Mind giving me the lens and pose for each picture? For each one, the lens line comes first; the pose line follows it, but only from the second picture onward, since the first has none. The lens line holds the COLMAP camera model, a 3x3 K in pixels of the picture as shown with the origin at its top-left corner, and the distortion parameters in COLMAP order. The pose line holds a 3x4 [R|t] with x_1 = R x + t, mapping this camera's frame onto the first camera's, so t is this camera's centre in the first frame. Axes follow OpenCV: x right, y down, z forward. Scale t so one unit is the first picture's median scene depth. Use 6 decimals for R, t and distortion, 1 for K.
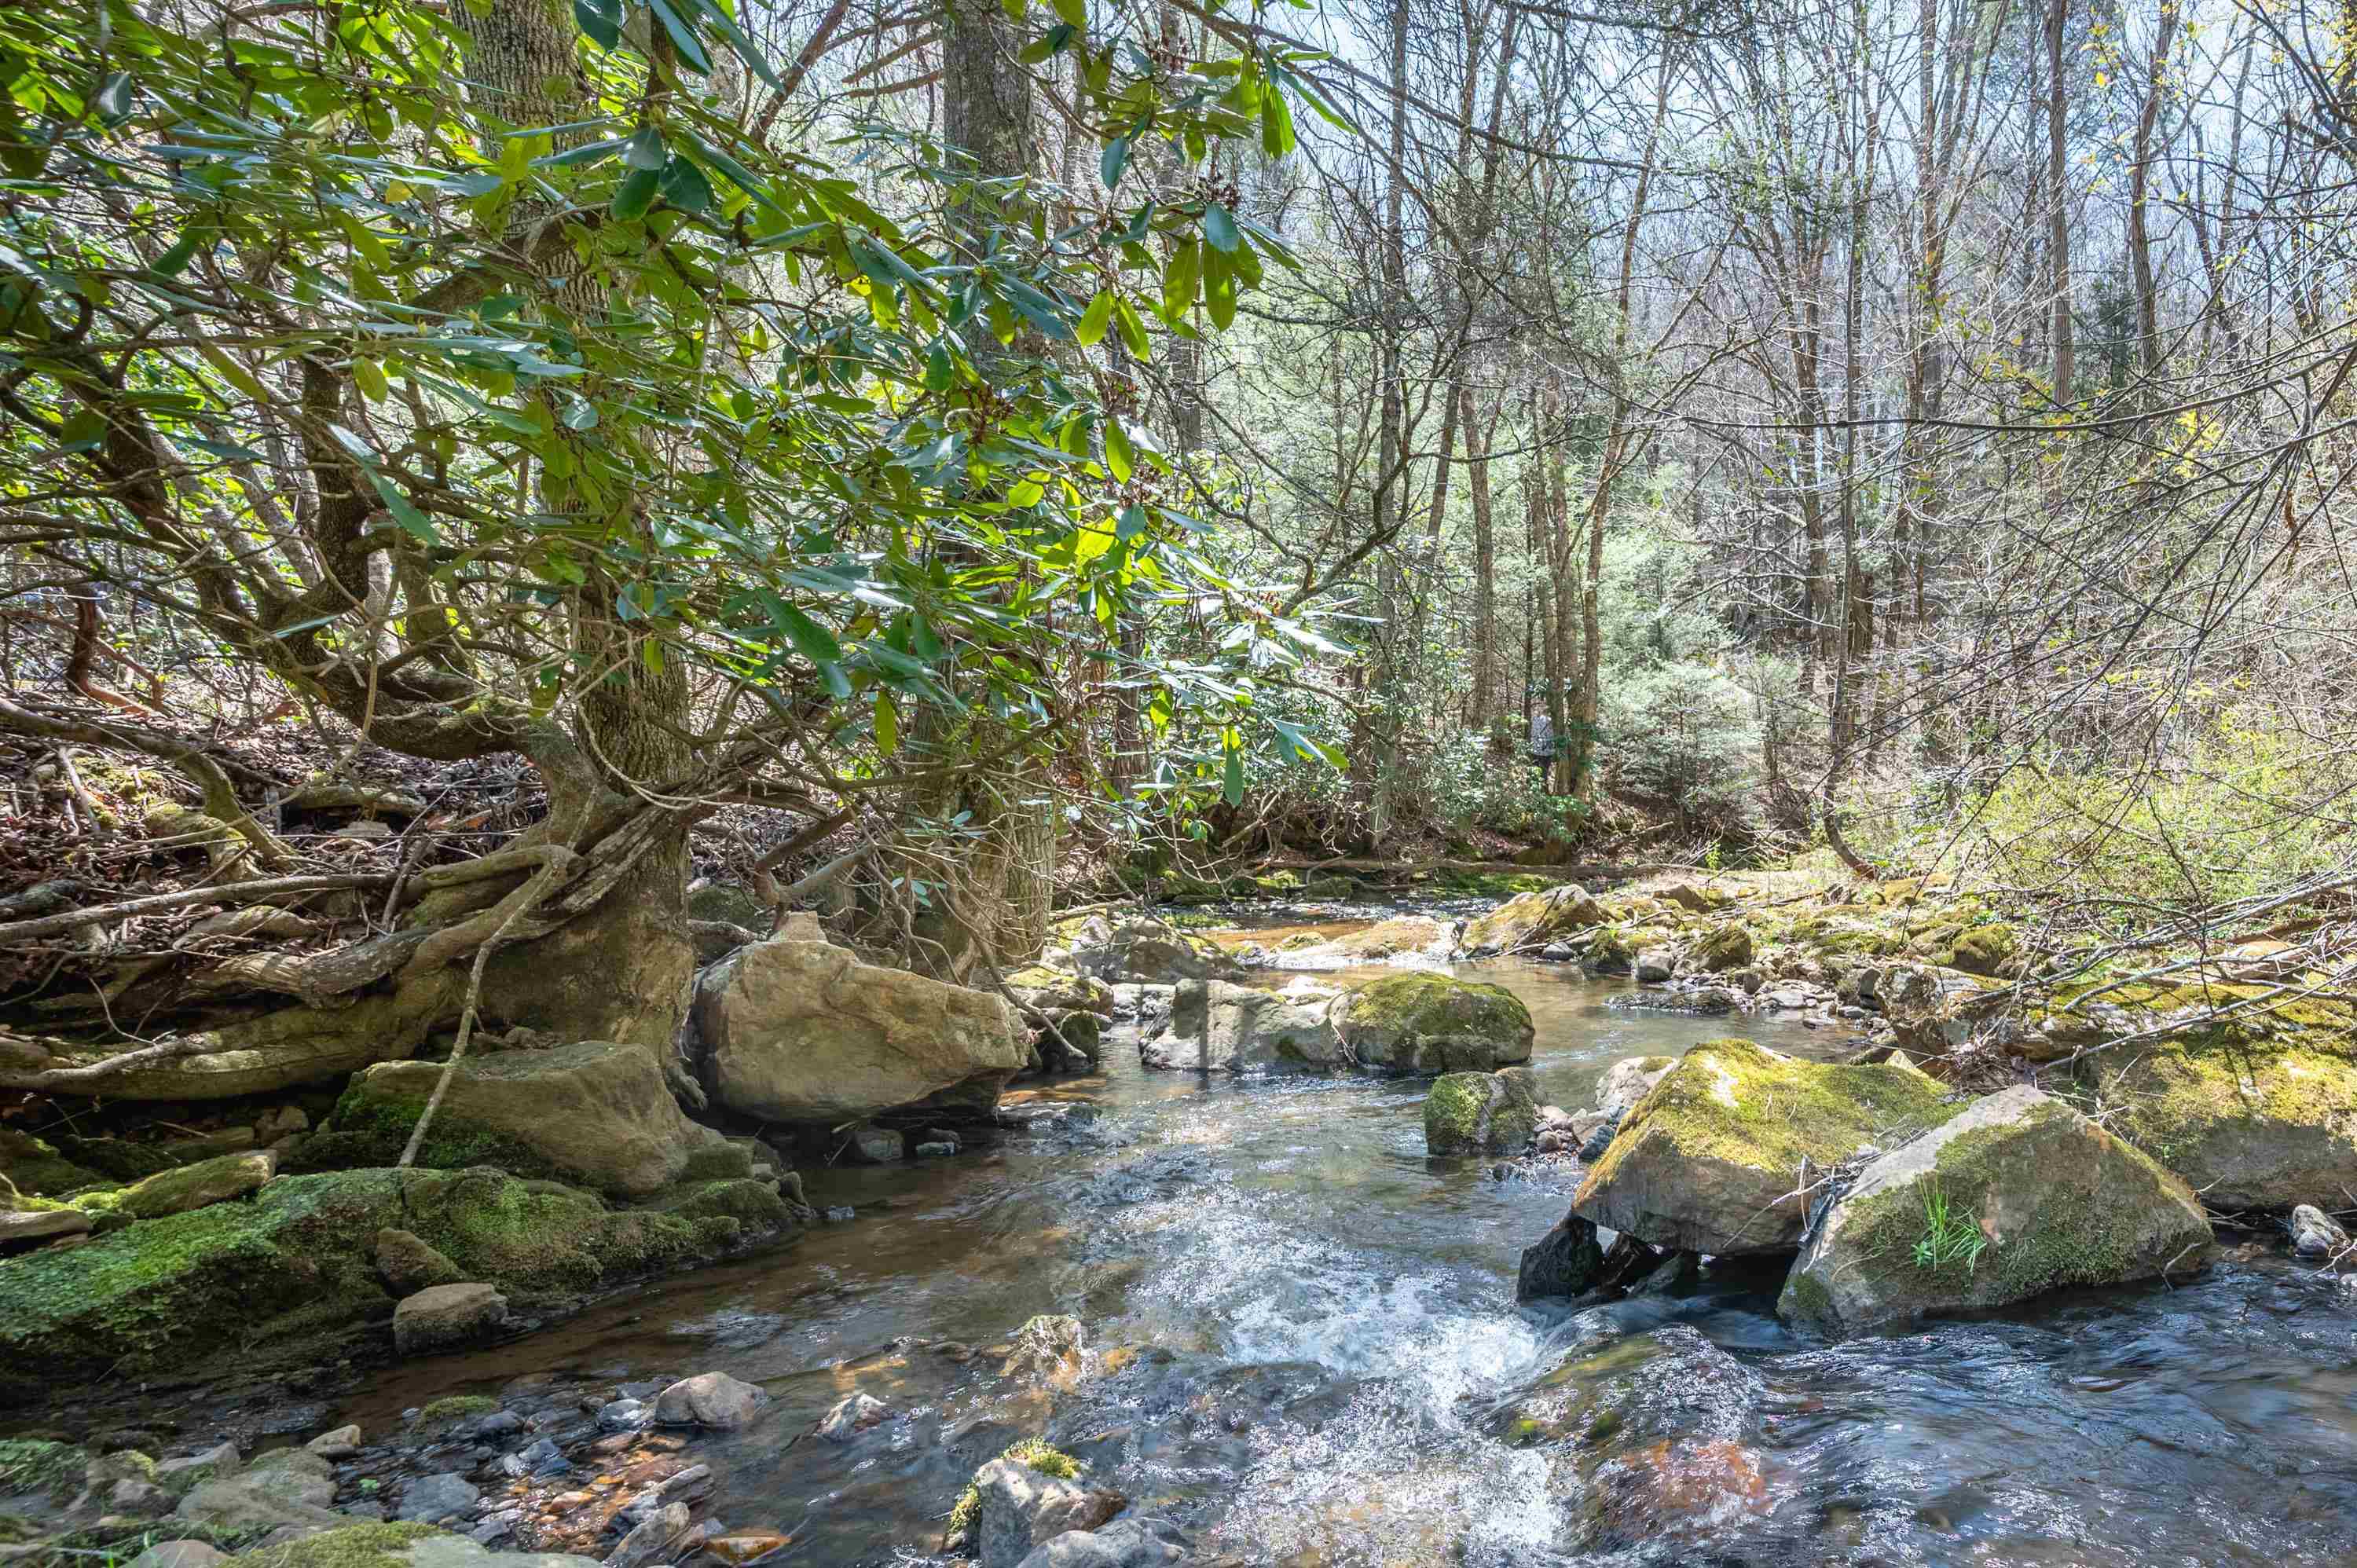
lens RADIAL K [[1703.7, 0, 1178.5], [0, 1703.7, 784.0], [0, 0, 1]] dist [0.000382, -0.001565]
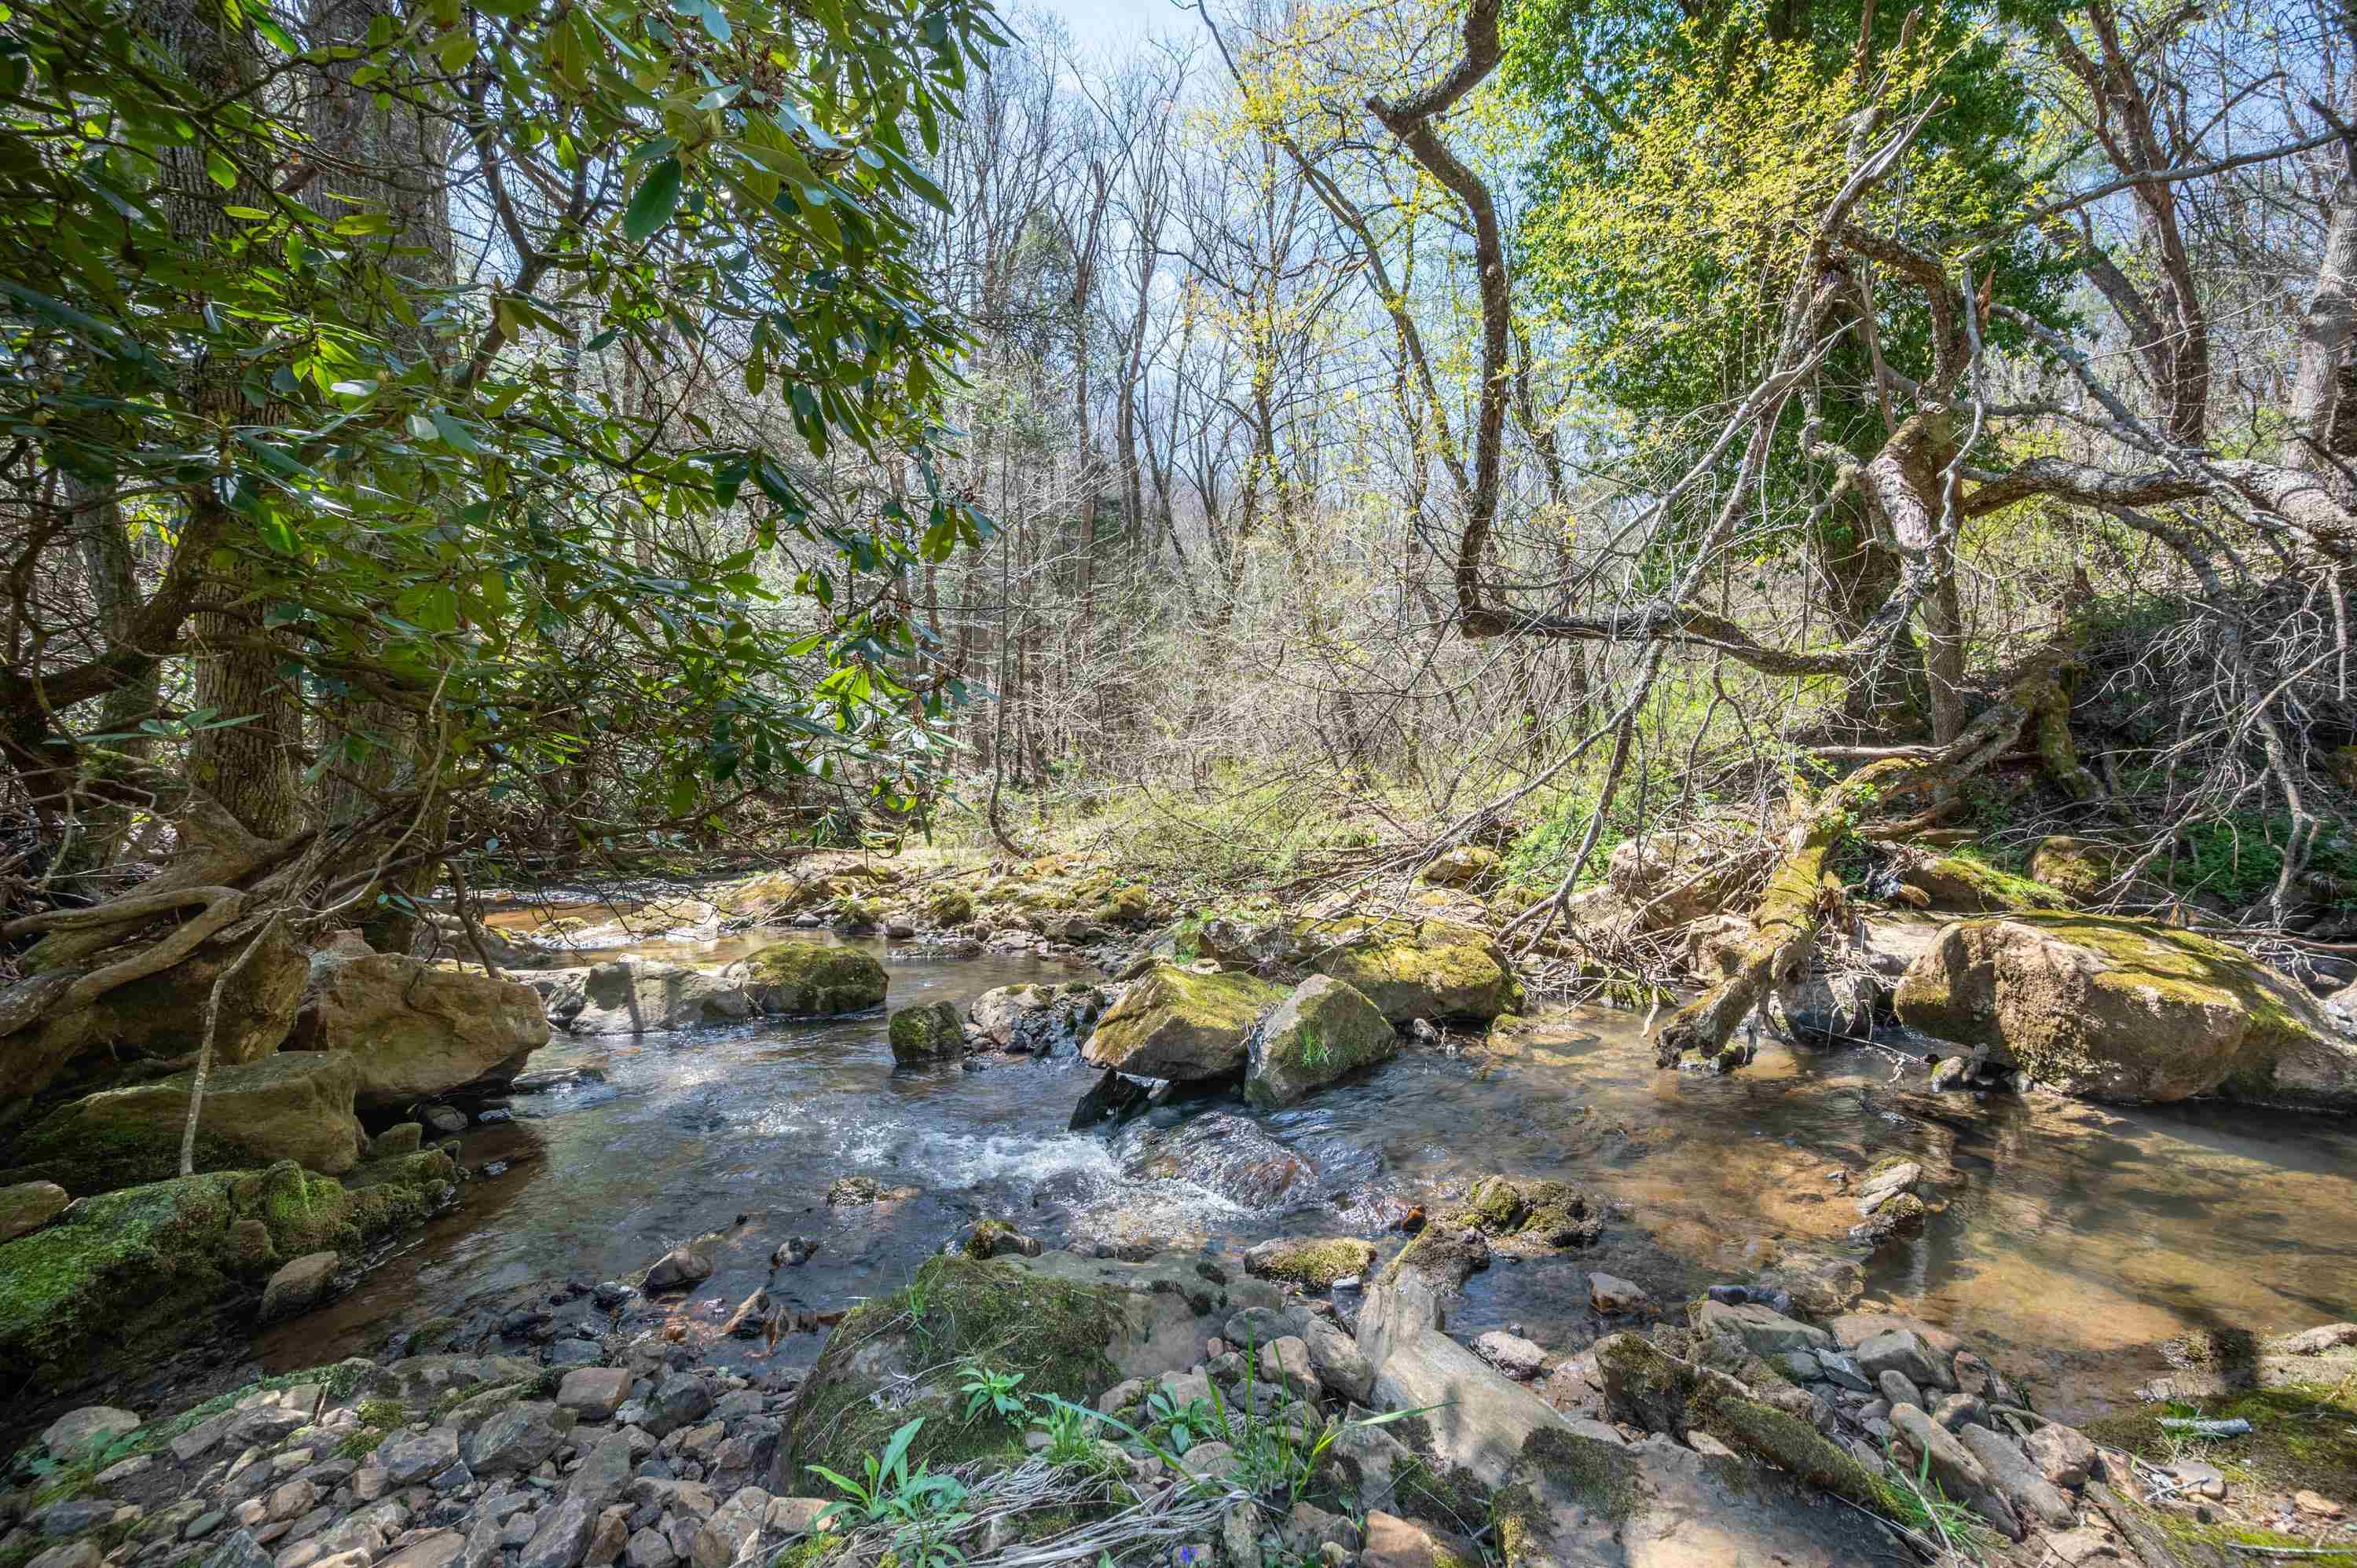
lens RADIAL K [[1703.7, 0, 1178.5], [0, 1703.7, 784.0], [0, 0, 1]] dist [0.000382, -0.001565]
pose [[0.751051, -0.011184, 0.660150, -0.546219], [-0.008734, 0.999601, 0.026872, -0.057012], [-0.660187, -0.025948, 0.750653, -0.222225]]
